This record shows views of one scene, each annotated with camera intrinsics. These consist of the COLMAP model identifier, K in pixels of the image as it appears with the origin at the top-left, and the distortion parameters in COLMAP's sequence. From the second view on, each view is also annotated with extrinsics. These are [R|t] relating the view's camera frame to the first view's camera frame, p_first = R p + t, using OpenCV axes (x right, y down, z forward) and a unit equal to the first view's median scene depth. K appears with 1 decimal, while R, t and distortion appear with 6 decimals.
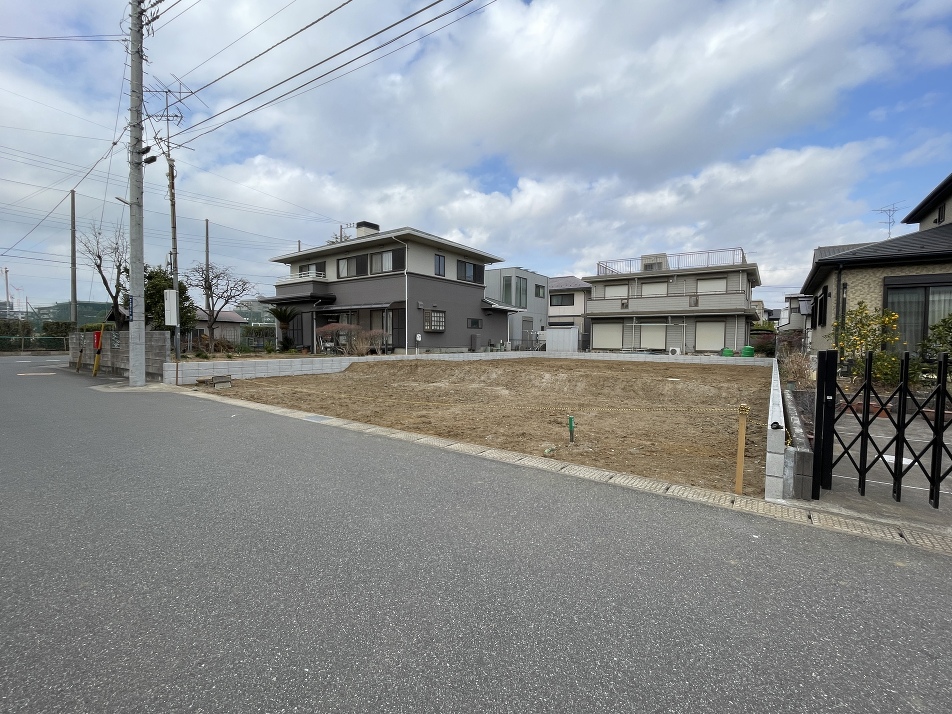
lens RADIAL K [[419.8, 0, 474.7], [0, 419.8, 357.8], [0, 0, 1]] dist [-0.003091, -0.000386]
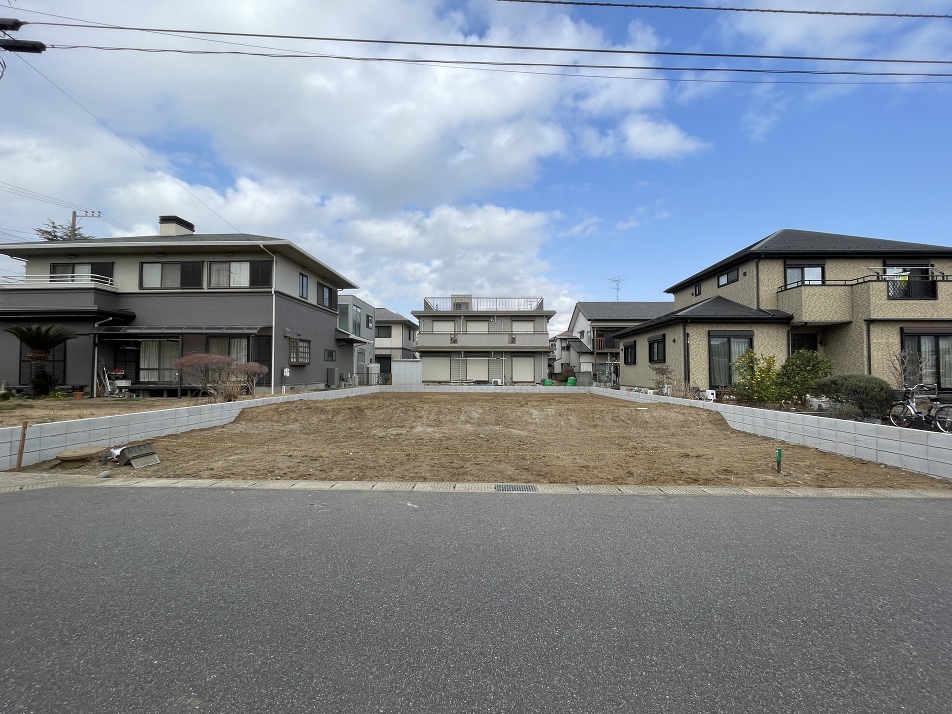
lens RADIAL K [[419.8, 0, 474.7], [0, 419.8, 357.8], [0, 0, 1]] dist [-0.003091, -0.000386]
pose [[0.833427, 0.011824, 0.552503, -0.244938], [0.029058, 0.997450, -0.065180, -0.011846], [-0.551865, 0.070377, 0.830959, 0.114780]]
